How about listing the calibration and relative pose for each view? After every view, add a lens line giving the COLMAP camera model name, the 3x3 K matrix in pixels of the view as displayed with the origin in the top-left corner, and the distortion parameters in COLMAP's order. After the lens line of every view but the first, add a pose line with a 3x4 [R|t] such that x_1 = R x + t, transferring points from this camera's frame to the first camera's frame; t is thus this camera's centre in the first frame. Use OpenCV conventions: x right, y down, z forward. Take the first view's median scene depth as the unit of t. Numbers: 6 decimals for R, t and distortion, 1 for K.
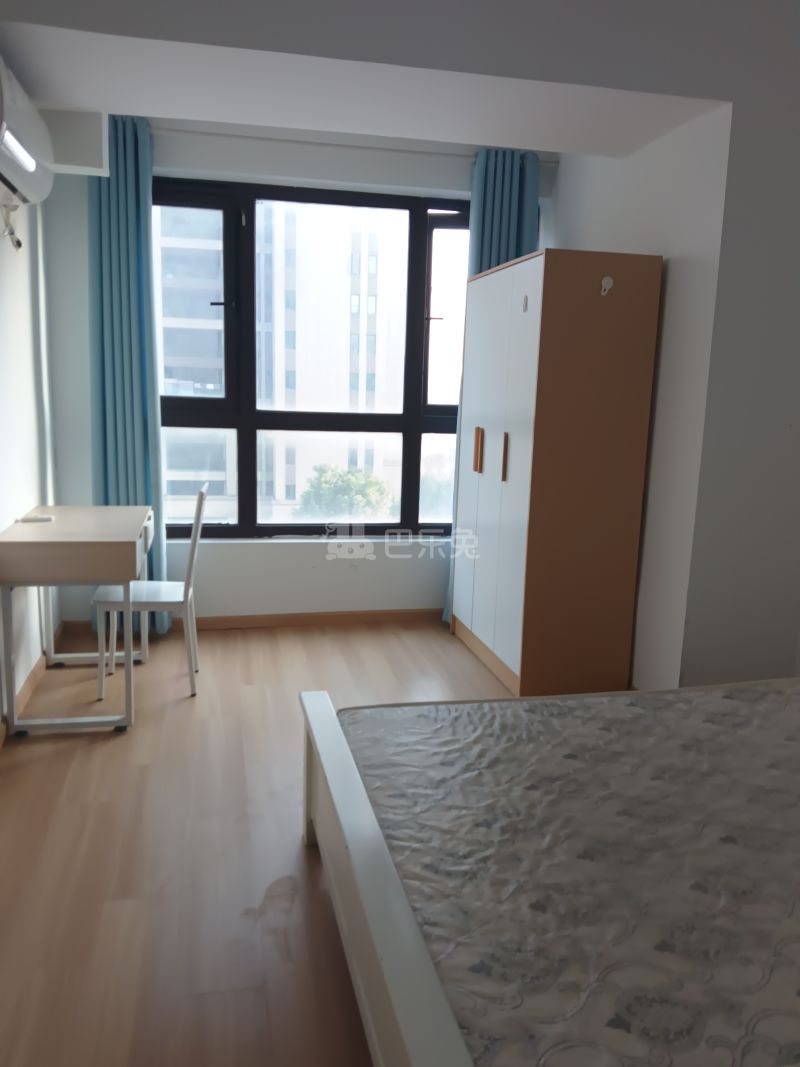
lens RADIAL K [[873.1, 0, 385.1], [0, 873.1, 535.8], [0, 0, 1]] dist [0.011090, -0.008280]
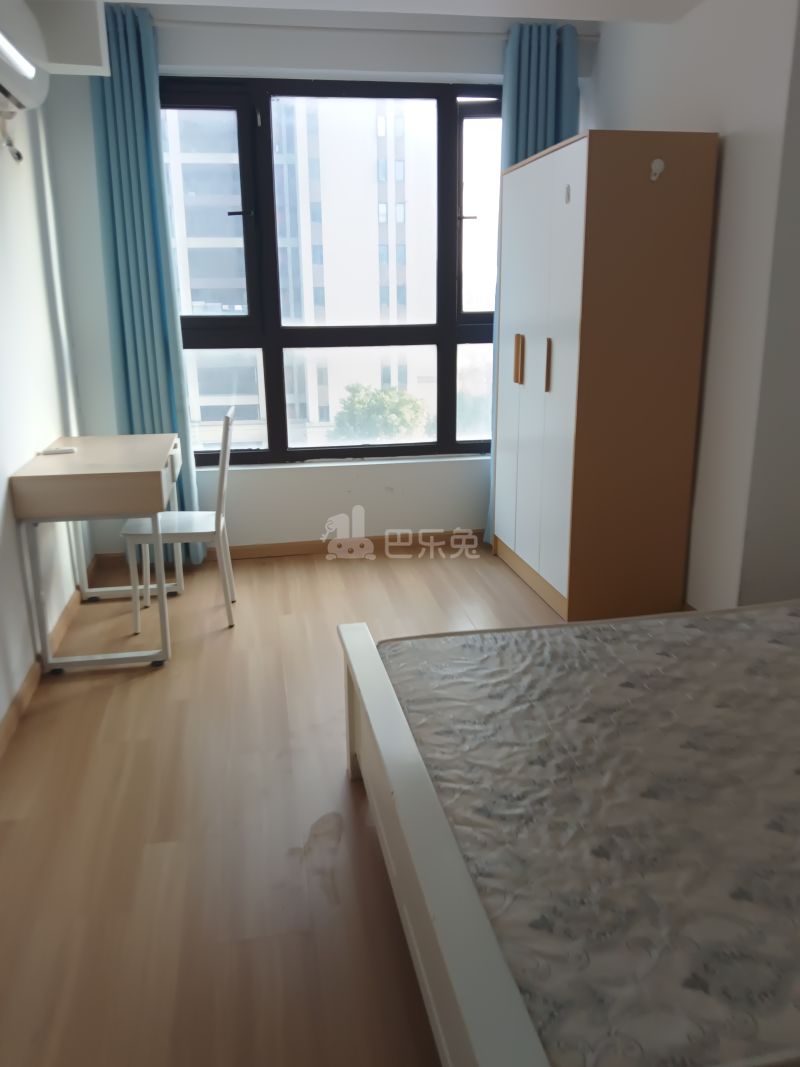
lens RADIAL K [[873.1, 0, 385.1], [0, 873.1, 535.8], [0, 0, 1]] dist [0.011090, -0.008280]
pose [[0.998467, -0.032565, -0.044756, -0.000241], [0.036530, 0.995195, 0.090846, -0.000924], [0.041583, -0.092341, 0.994859, 0.053306]]
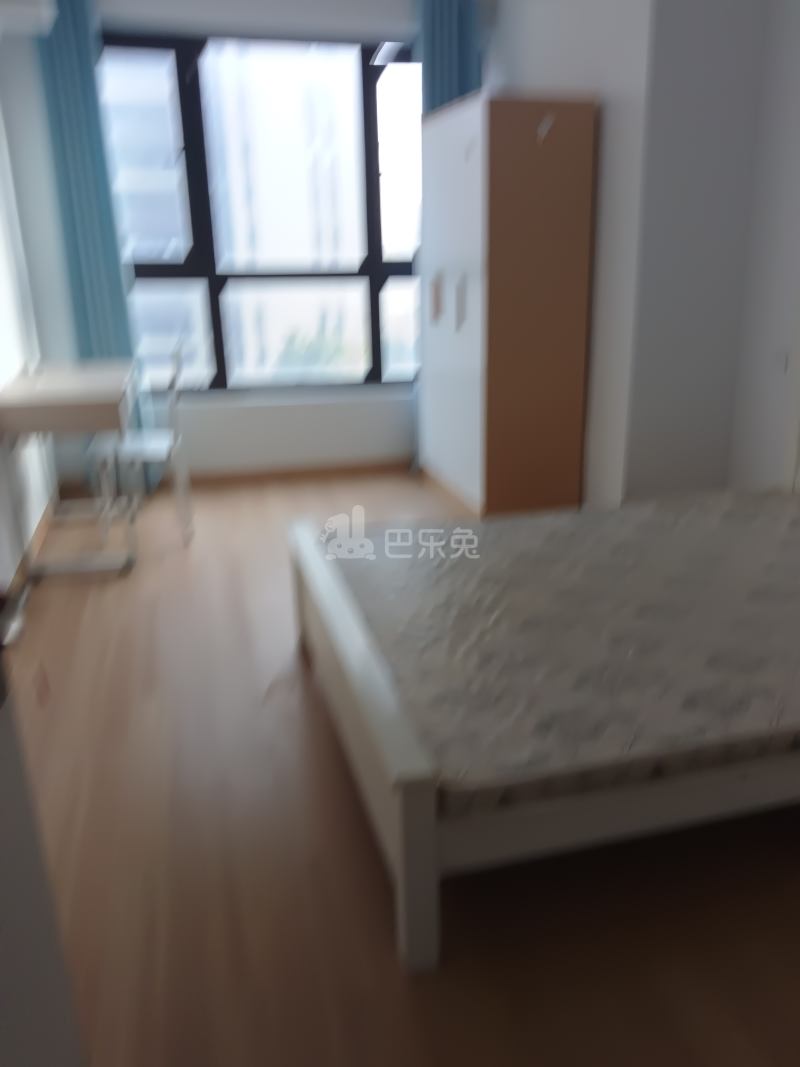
lens RADIAL K [[841.4, 0, 415.7], [0, 841.4, 572.6], [0, 0, 1]] dist [0.009236, 0.001343]
pose [[0.996906, -0.058790, 0.052177, 0.010518], [0.046951, 0.977721, 0.204592, 0.021679], [-0.063042, -0.201509, 0.977456, -0.086519]]
